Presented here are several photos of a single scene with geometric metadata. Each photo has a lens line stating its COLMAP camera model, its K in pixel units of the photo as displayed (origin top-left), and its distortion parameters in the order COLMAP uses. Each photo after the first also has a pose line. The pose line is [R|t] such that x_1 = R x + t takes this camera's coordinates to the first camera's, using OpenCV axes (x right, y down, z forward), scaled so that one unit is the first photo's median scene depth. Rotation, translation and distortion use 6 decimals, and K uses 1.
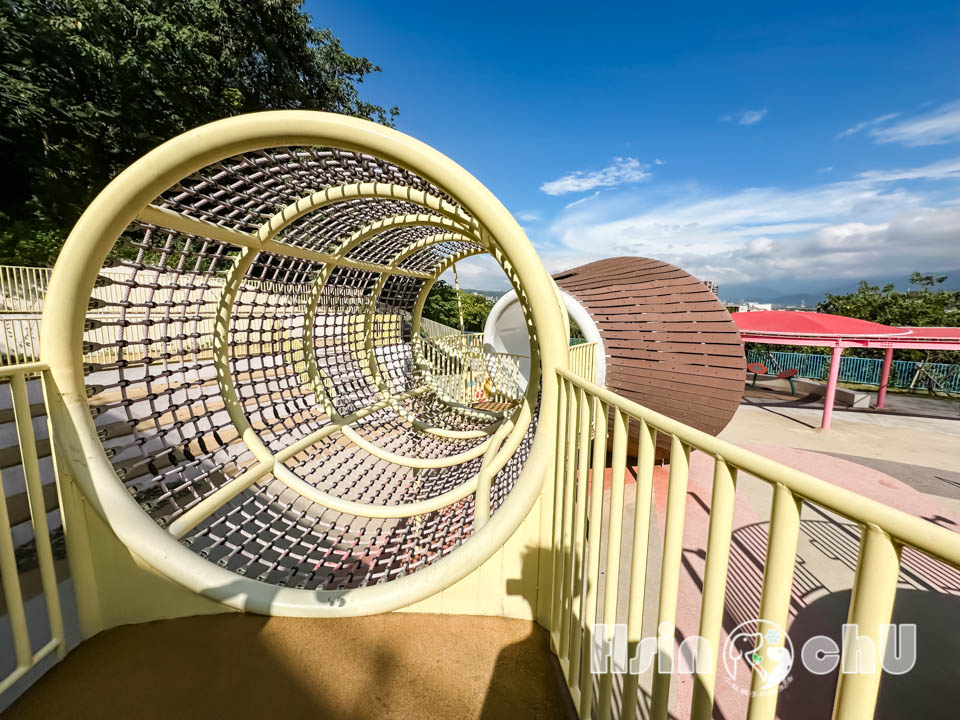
lens RADIAL K [[383.0, 0, 478.2], [0, 383.0, 354.7], [0, 0, 1]] dist [-0.003328, -0.000177]
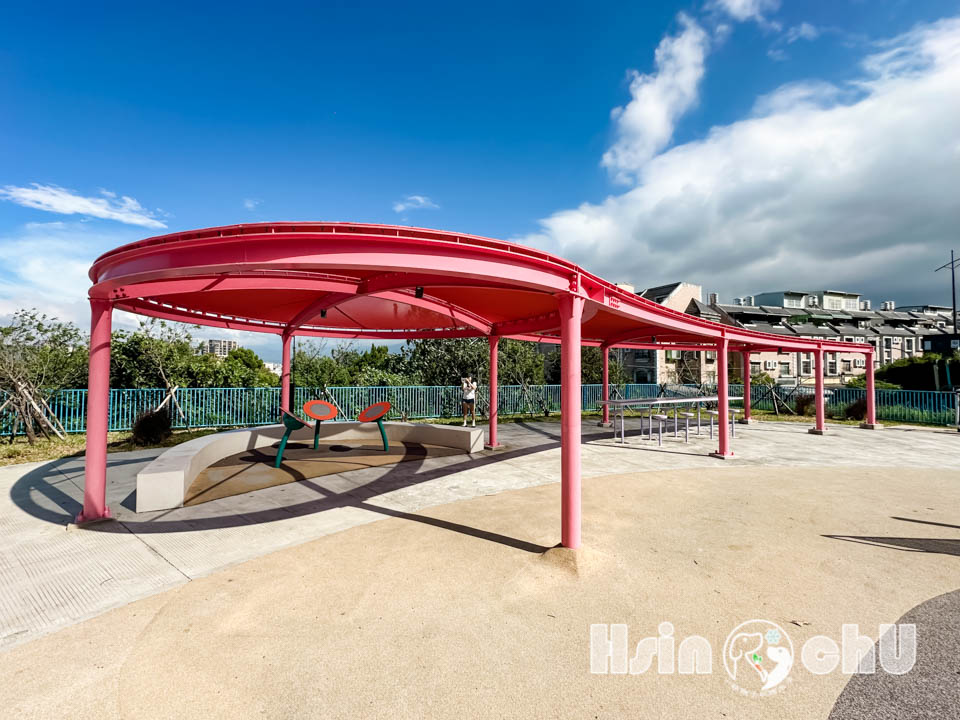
lens RADIAL K [[383.0, 0, 480.2], [0, 383.0, 360.0], [0, 0, 1]] dist [-0.003328, -0.000177]
pose [[0.482078, 0.021206, 0.875871, 0.408901], [0.124277, 0.987943, -0.092321, 0.044673], [-0.867269, 0.153356, 0.473631, 0.607968]]
